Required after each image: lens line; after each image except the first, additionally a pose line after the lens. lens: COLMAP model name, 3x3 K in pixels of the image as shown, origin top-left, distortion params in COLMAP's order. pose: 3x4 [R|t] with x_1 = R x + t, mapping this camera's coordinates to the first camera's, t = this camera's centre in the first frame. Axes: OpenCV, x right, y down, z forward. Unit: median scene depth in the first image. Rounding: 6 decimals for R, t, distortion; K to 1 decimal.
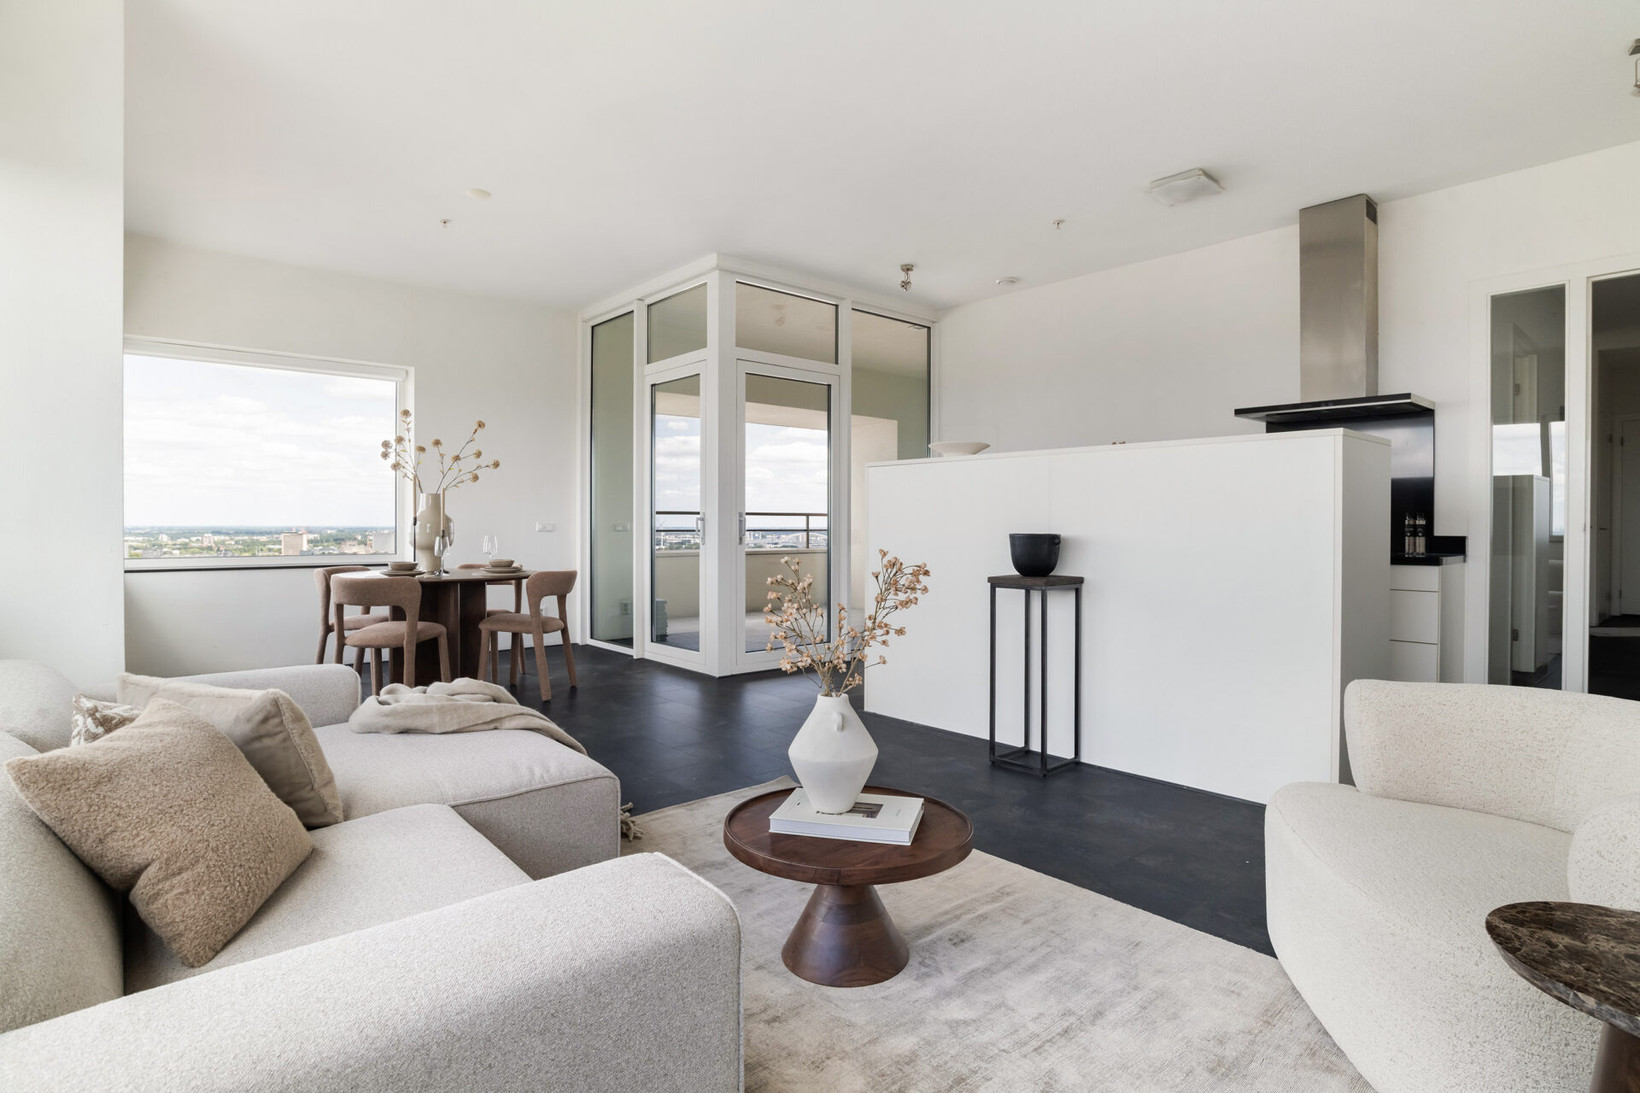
lens RADIAL K [[847.0, 0, 823.4], [0, 847.0, 535.4], [0, 0, 1]] dist [-0.018074, 0.004739]
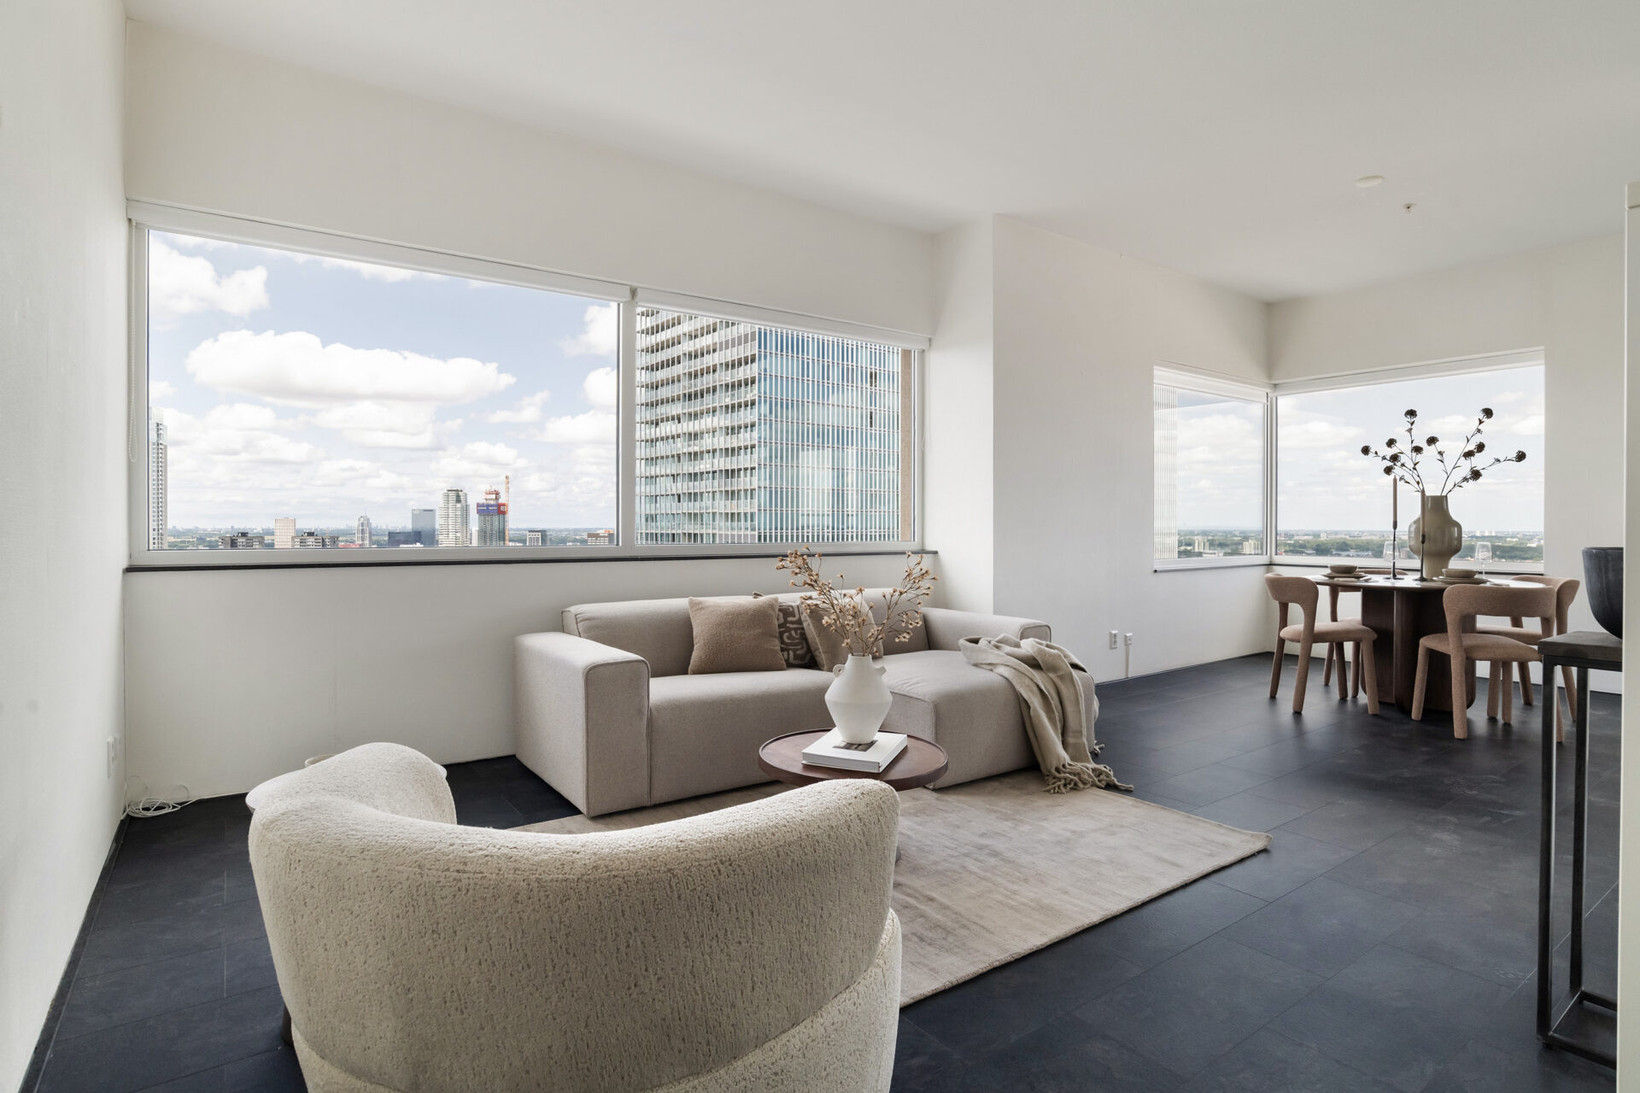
lens RADIAL K [[847.0, 0, 834.8], [0, 847.0, 534.8], [0, 0, 1]] dist [-0.018074, 0.004739]
pose [[-0.085751, 0.006501, -0.996295, 0.625069], [-0.012094, 0.999898, 0.007566, -0.005470], [0.996243, 0.012698, -0.085663, 0.505989]]
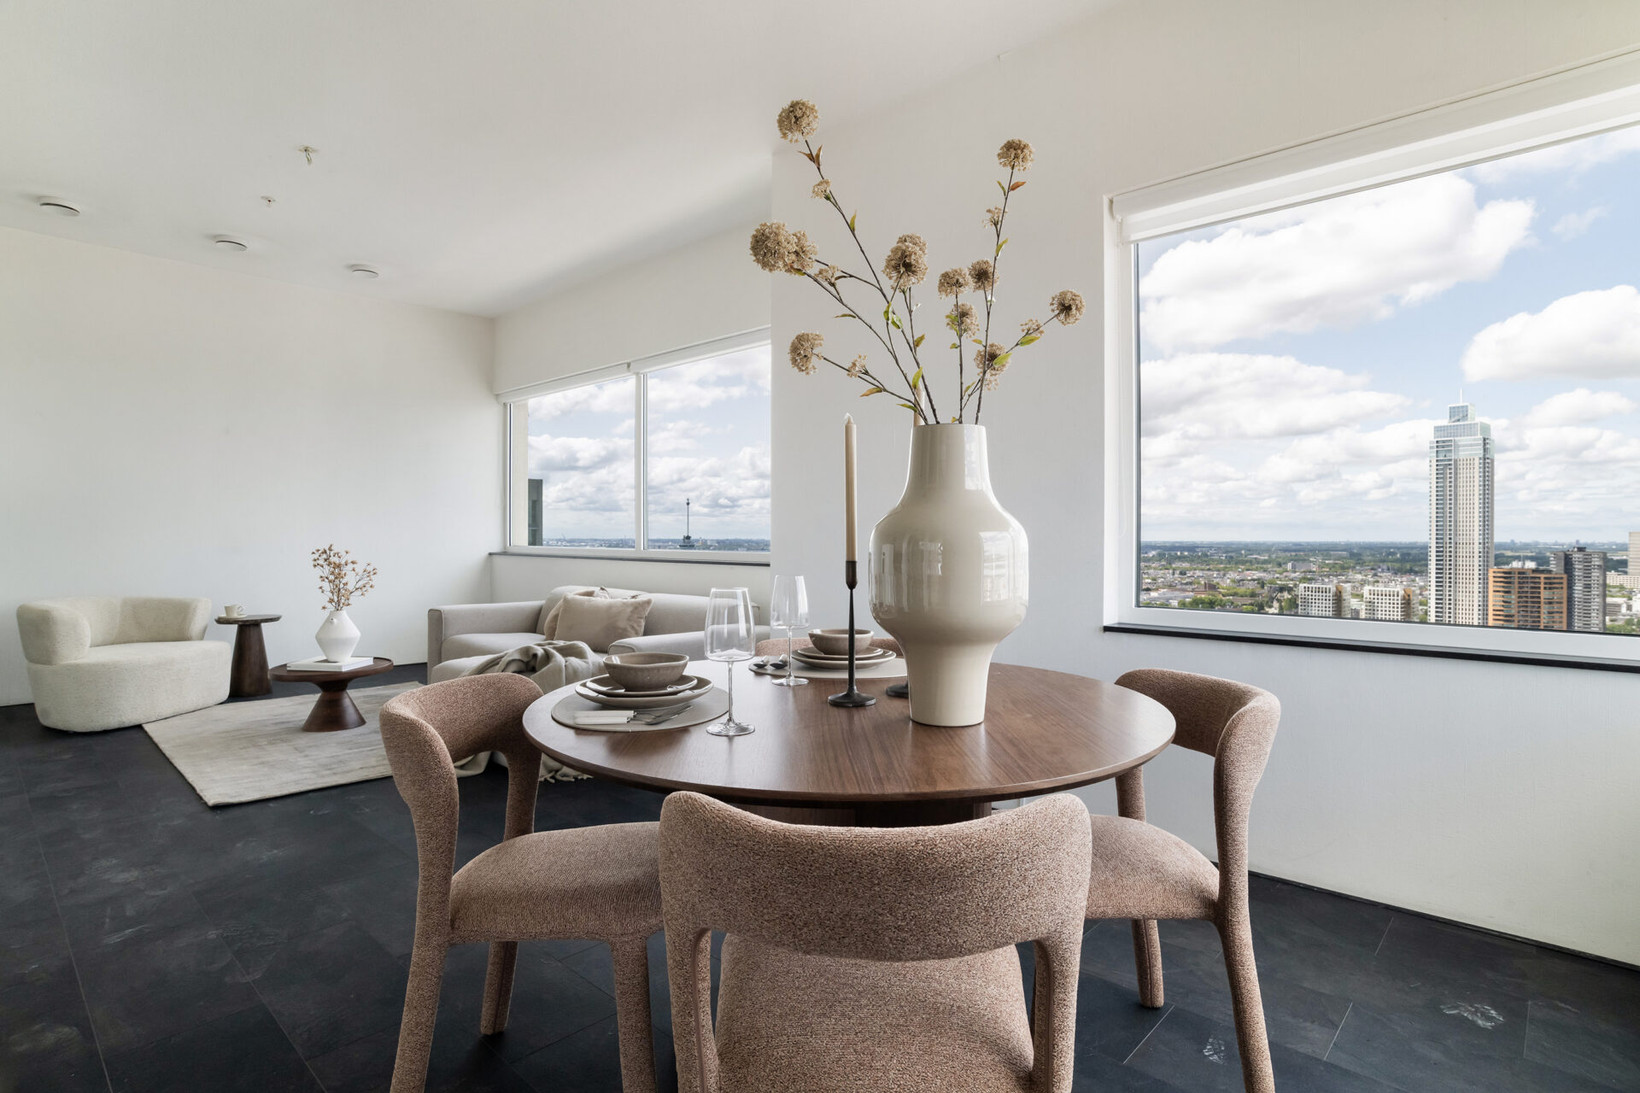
lens RADIAL K [[847.0, 0, 816.5], [0, 847.0, 541.7], [0, 0, 1]] dist [-0.018074, 0.004739]
pose [[-0.996808, -0.003237, -0.079776, -0.494930], [-0.004266, 0.999910, 0.012743, -0.014537], [0.079727, 0.013043, -0.996731, 1.542106]]
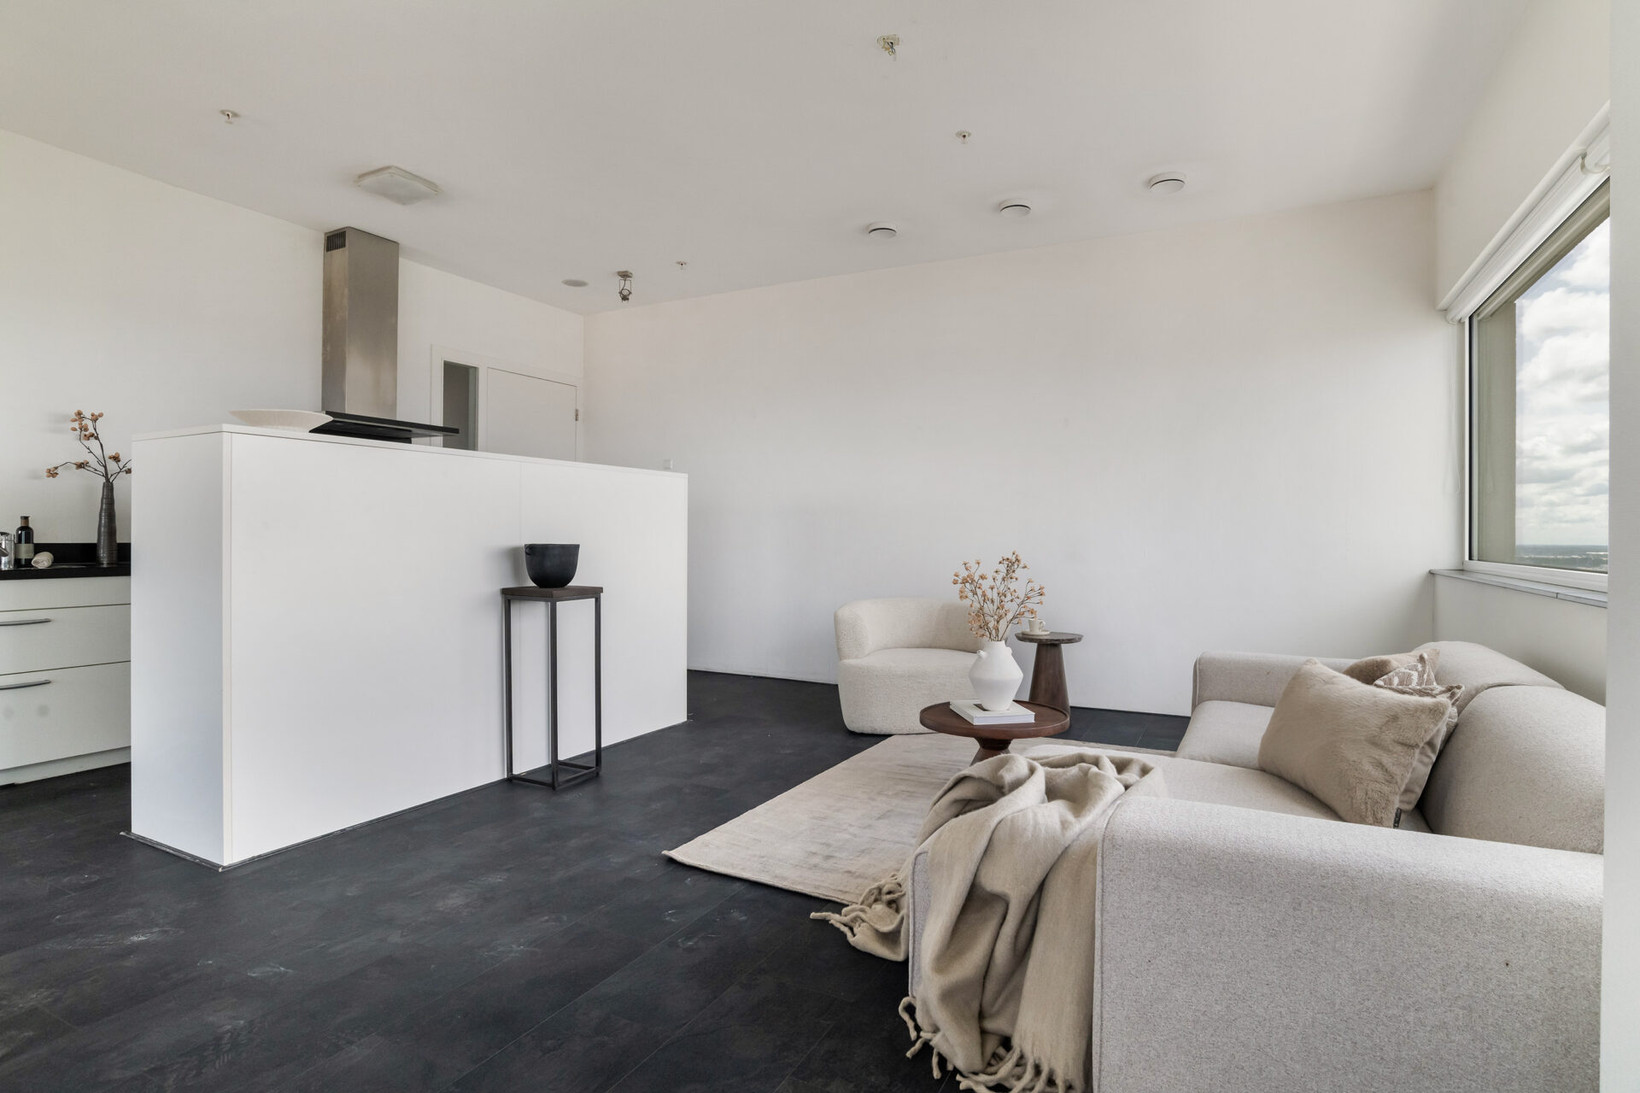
lens RADIAL K [[847.0, 0, 814.8], [0, 847.0, 544.9], [0, 0, 1]] dist [-0.018074, 0.004739]
pose [[-0.346689, -0.025248, 0.937640, -0.663852], [-0.005526, 0.999675, 0.024876, -0.024672], [-0.937964, 0.003443, -0.346716, 0.893864]]
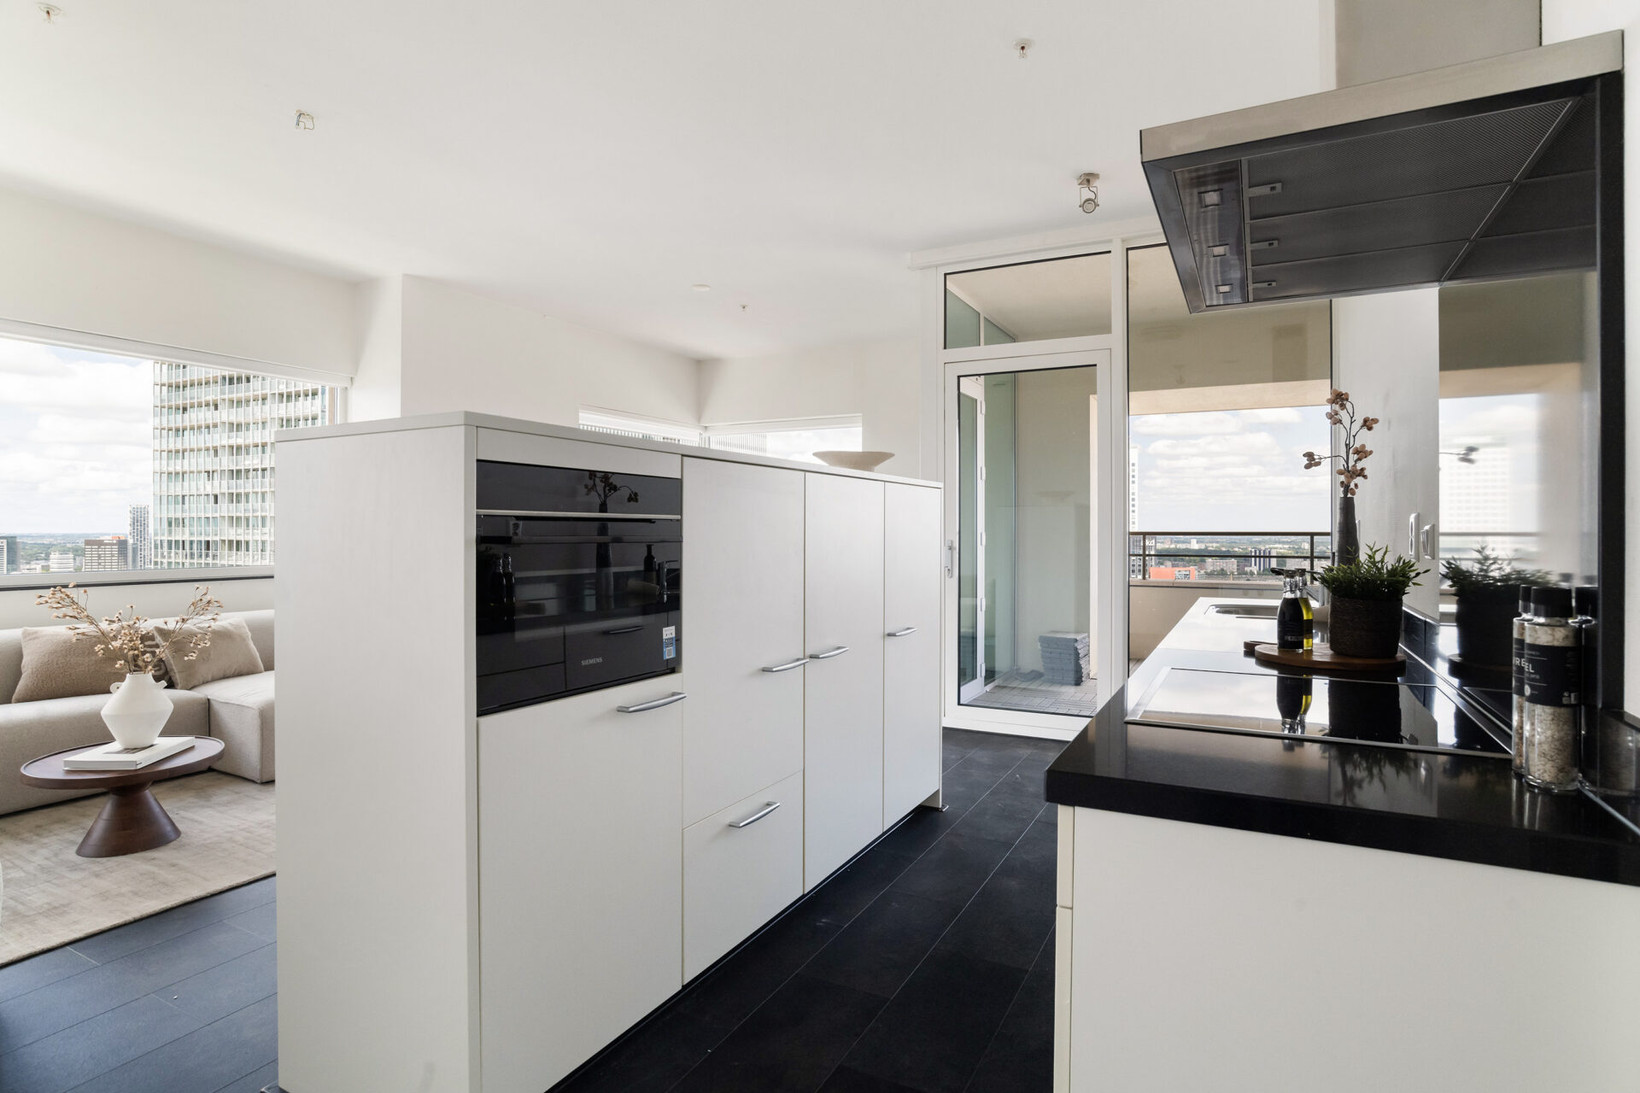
lens RADIAL K [[847.0, 0, 828.8], [0, 847.0, 531.9], [0, 0, 1]] dist [-0.018074, 0.004739]
pose [[0.340582, -0.000415, -0.940215, 0.909137], [-0.008208, 0.999960, -0.003415, -0.040175], [0.940179, 0.008880, 0.340565, 0.802463]]
